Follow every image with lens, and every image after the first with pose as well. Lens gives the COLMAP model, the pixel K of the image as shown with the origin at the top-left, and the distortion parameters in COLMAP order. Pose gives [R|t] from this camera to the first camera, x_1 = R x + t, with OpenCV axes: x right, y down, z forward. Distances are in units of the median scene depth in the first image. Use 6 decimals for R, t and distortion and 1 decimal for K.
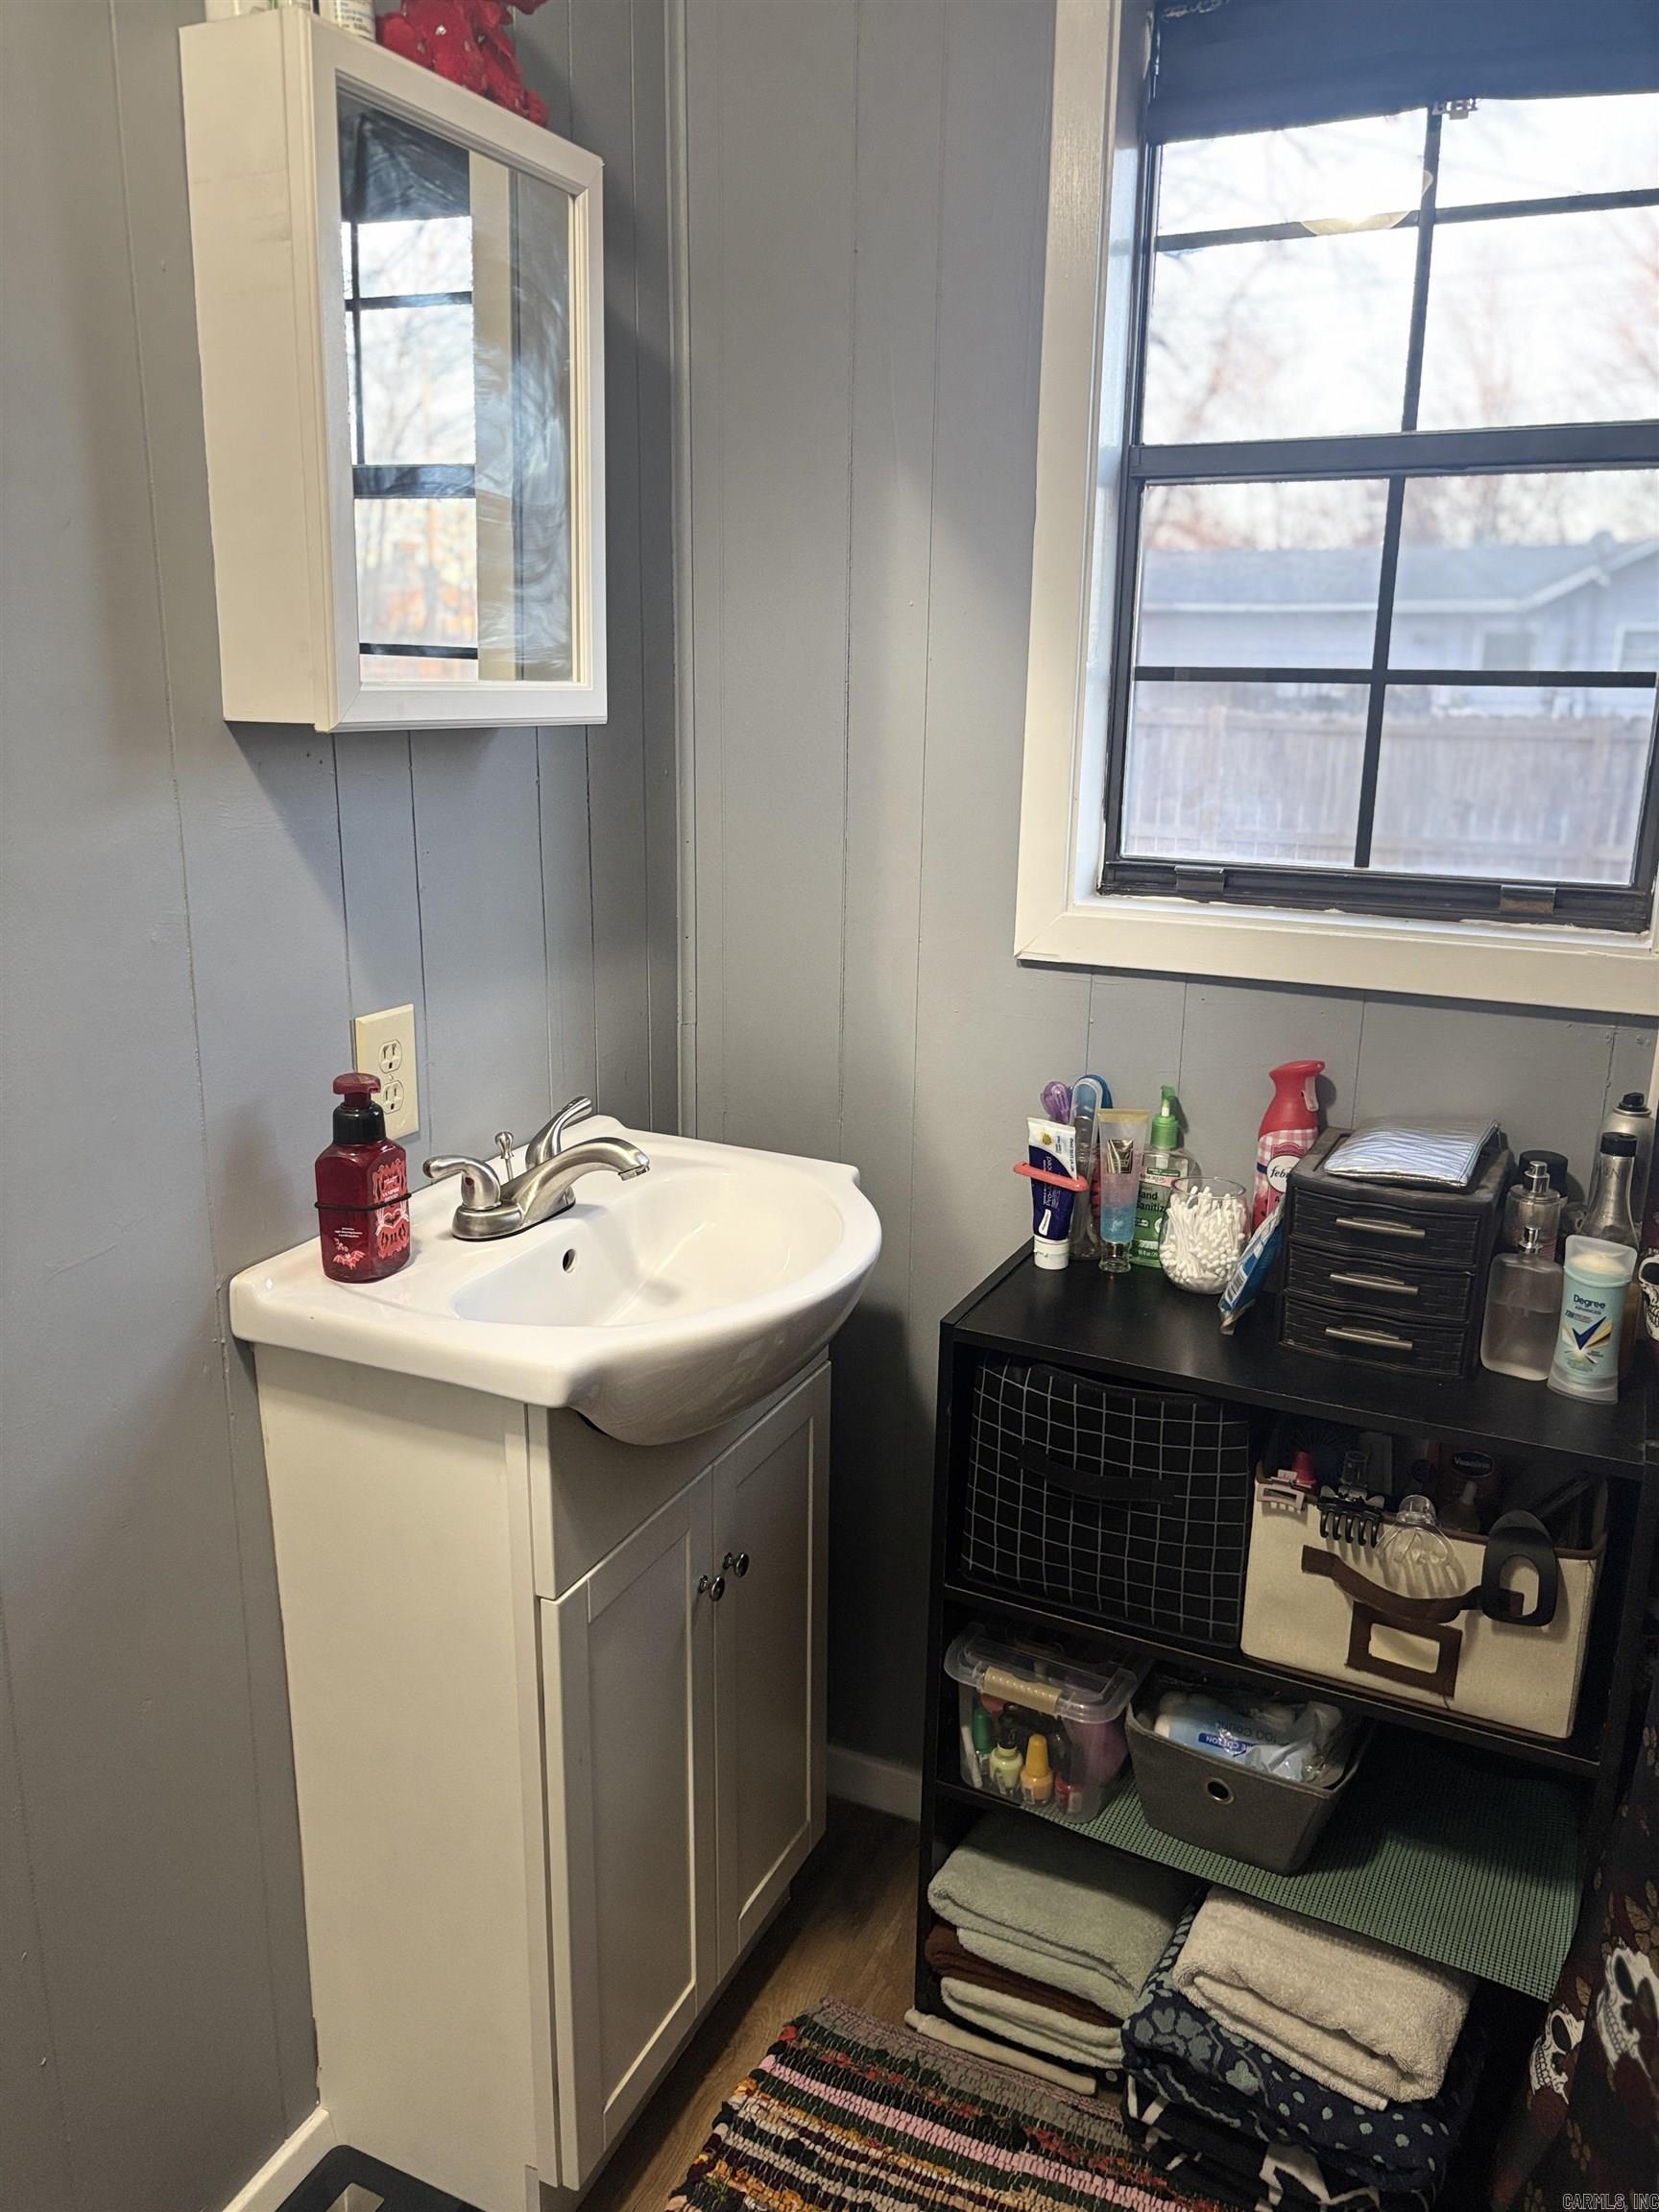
lens RADIAL K [[1633.5, 0, 831.2], [0, 1633.5, 1097.0], [0, 0, 1]] dist [0.043279, -0.057269]
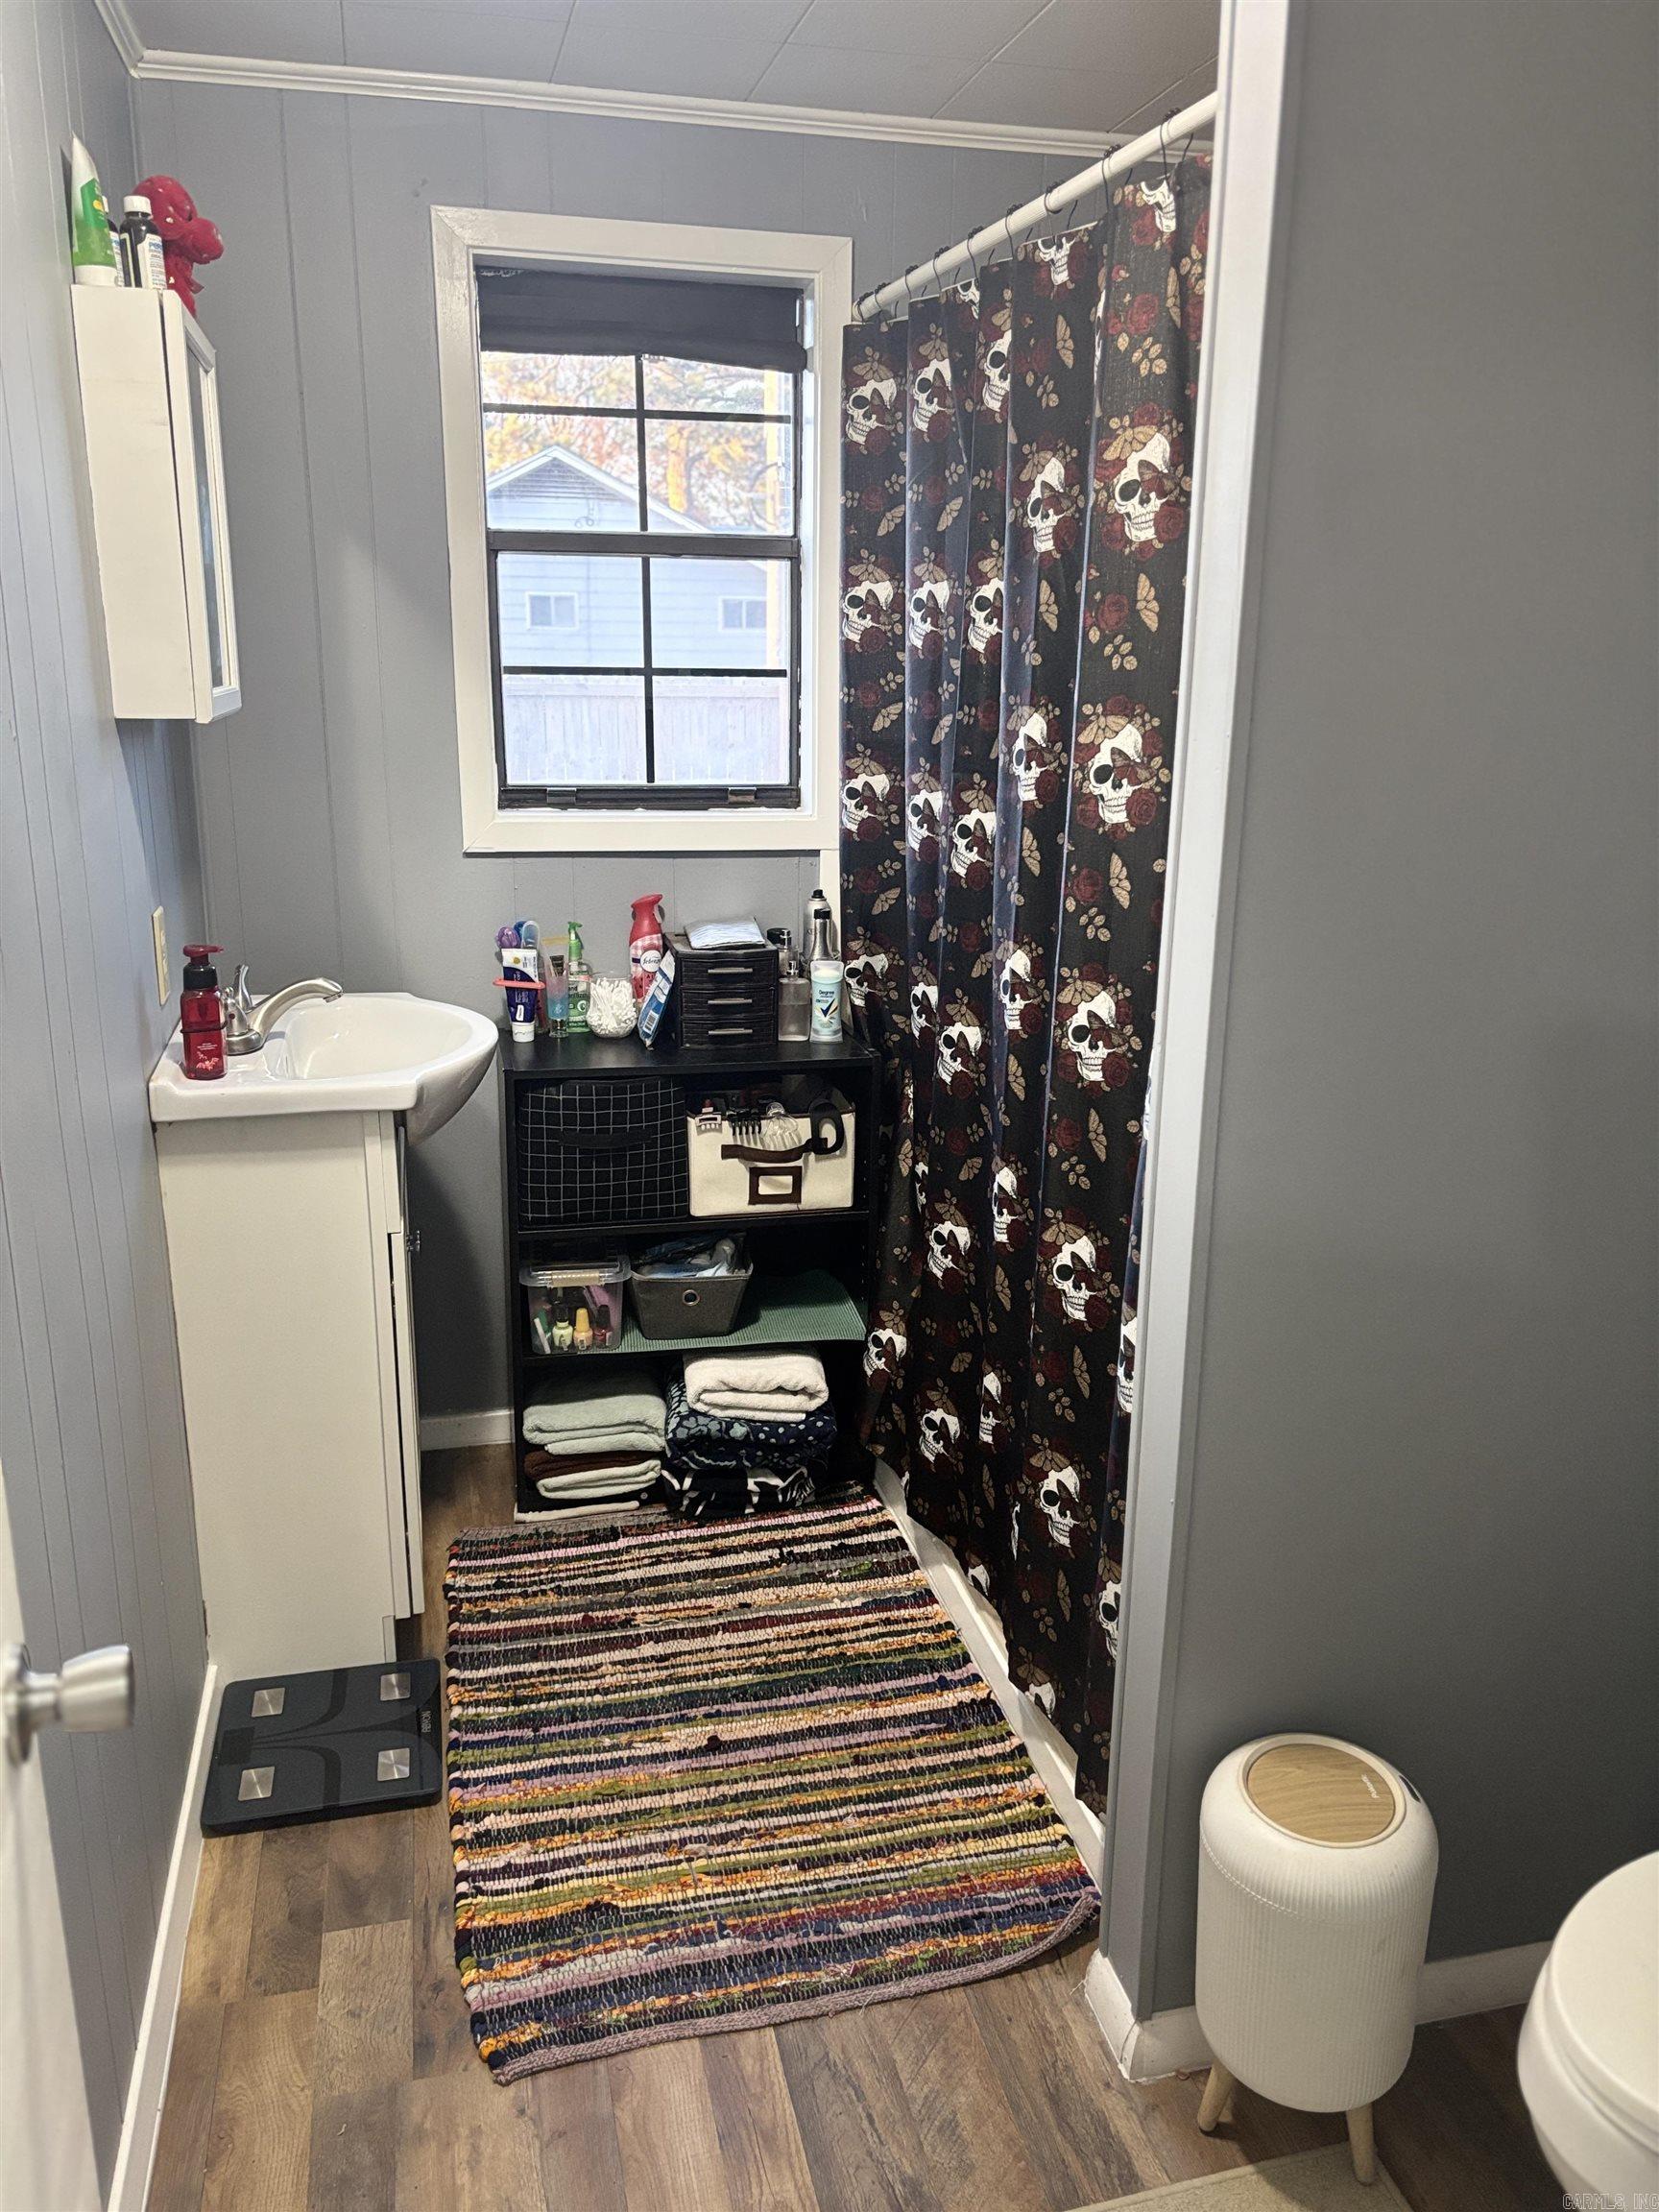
lens RADIAL K [[1675.2, 0, 828.1], [0, 1675.2, 1092.7], [0, 0, 1]] dist [0.076275, -0.100874]
pose [[0.779344, -0.167764, 0.603720, -0.720416], [0.152418, 0.985308, 0.077045, 0.081213], [-0.607776, 0.031973, 0.793465, -0.560046]]
